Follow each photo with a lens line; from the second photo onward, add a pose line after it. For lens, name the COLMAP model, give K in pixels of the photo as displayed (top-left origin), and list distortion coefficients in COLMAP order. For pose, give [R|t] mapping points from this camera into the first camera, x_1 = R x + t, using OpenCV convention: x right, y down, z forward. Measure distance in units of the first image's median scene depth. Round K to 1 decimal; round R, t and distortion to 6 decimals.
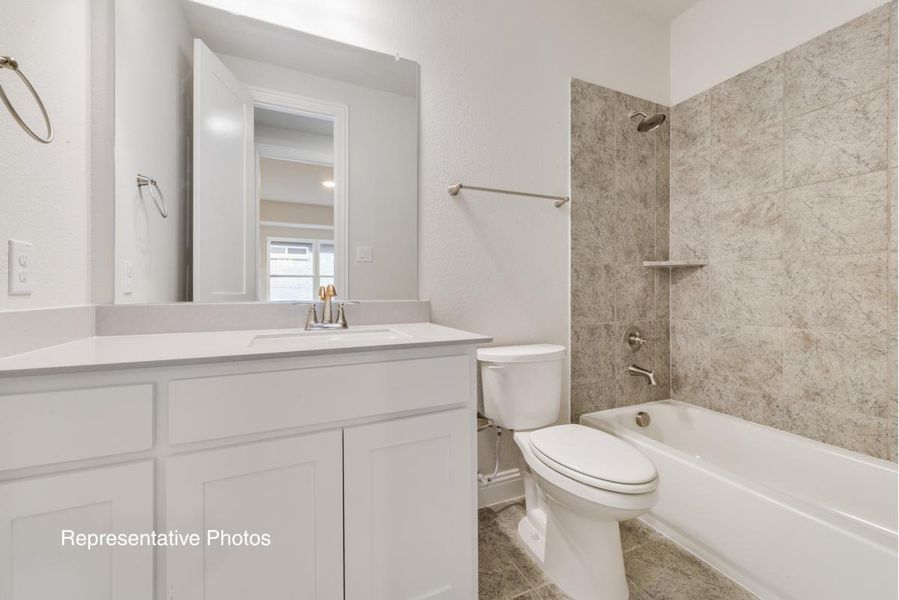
lens RADIAL K [[341.2, 0, 448.0], [0, 341.2, 291.2], [0, 0, 1]] dist [-0.025391, 0.000034]
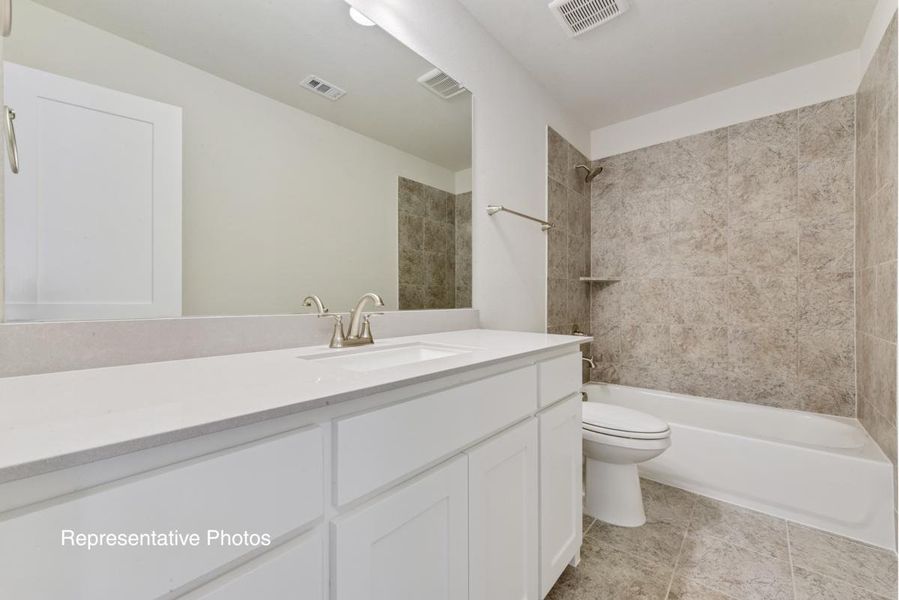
lens RADIAL K [[351.0, 0, 449.5], [0, 351.0, 300.0], [0, 0, 1]] dist [0.008948, -0.000401]
pose [[0.878740, -0.006356, 0.477258, -0.592595], [0.006831, 0.999976, 0.000739, -0.005565], [-0.477251, 0.002611, 0.878763, 0.064517]]
